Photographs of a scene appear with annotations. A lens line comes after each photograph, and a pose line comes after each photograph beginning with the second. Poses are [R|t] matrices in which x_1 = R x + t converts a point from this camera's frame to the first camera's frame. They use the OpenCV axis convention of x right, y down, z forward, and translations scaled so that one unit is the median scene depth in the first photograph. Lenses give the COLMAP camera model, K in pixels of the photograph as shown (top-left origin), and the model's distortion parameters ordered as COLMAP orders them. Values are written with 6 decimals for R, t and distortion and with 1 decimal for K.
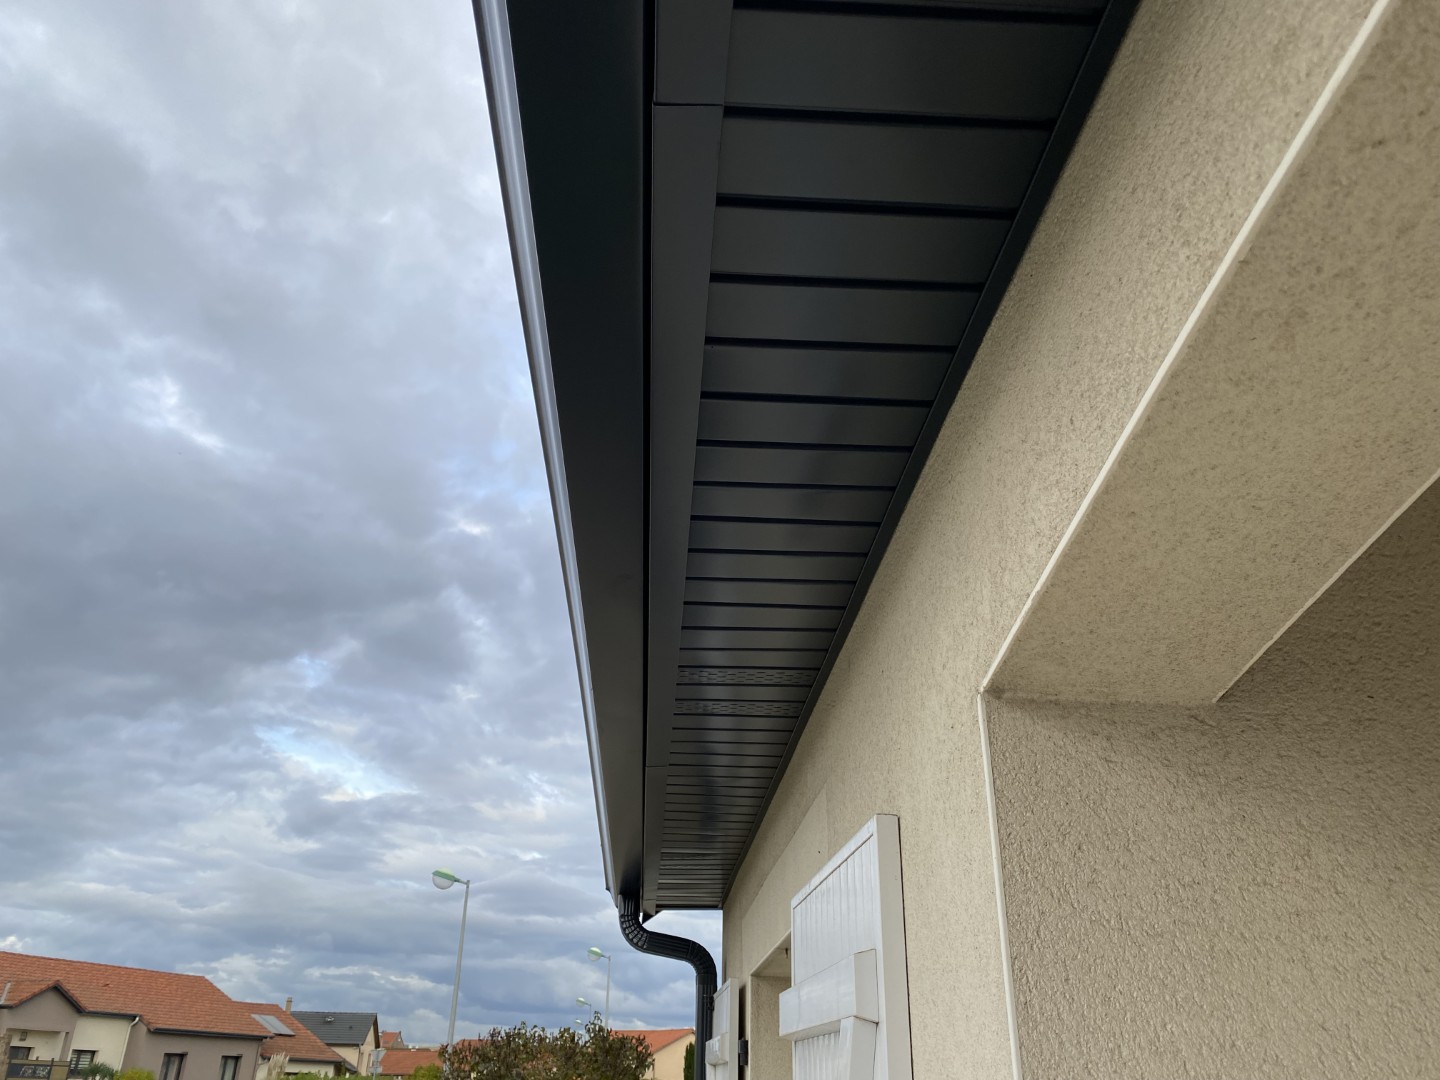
lens RADIAL K [[1116.3, 0, 720.0], [0, 1116.3, 540.0], [0, 0, 1]] dist [0.005579, 0.000772]
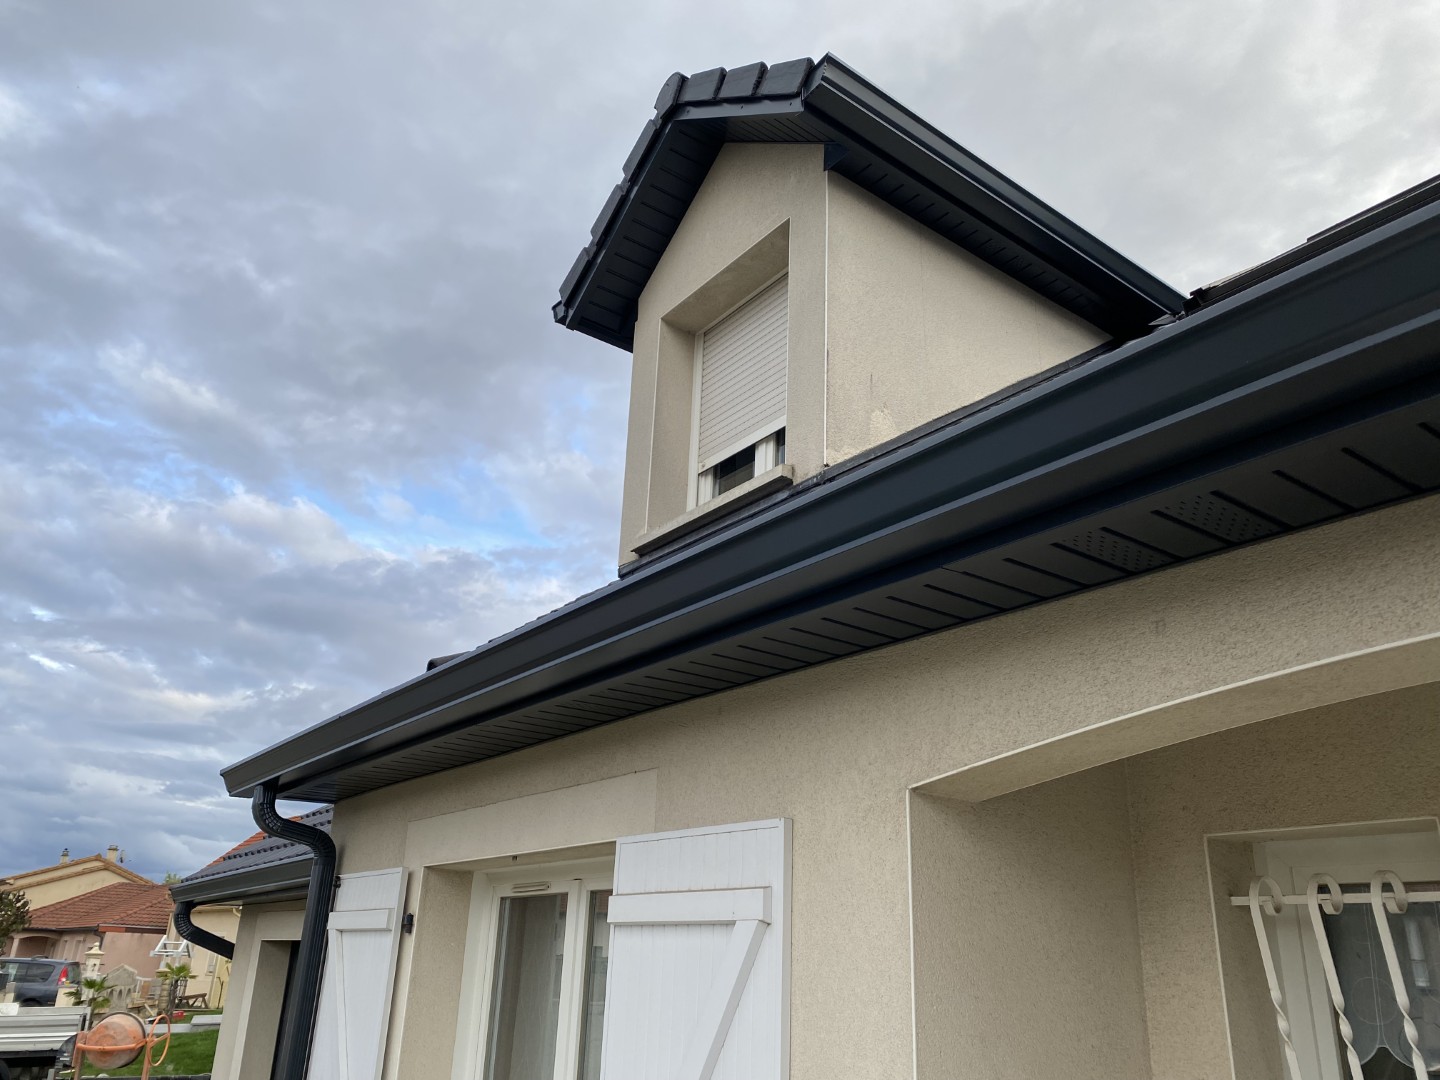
lens RADIAL K [[1083.8, 0, 720.0], [0, 1083.8, 540.0], [0, 0, 1]] dist [0.007453, -0.005159]
pose [[0.831511, 0.219787, 0.510179, -1.291804], [-0.265467, 0.963963, 0.017389, -0.279401], [-0.487972, -0.149895, 0.859892, -0.606514]]
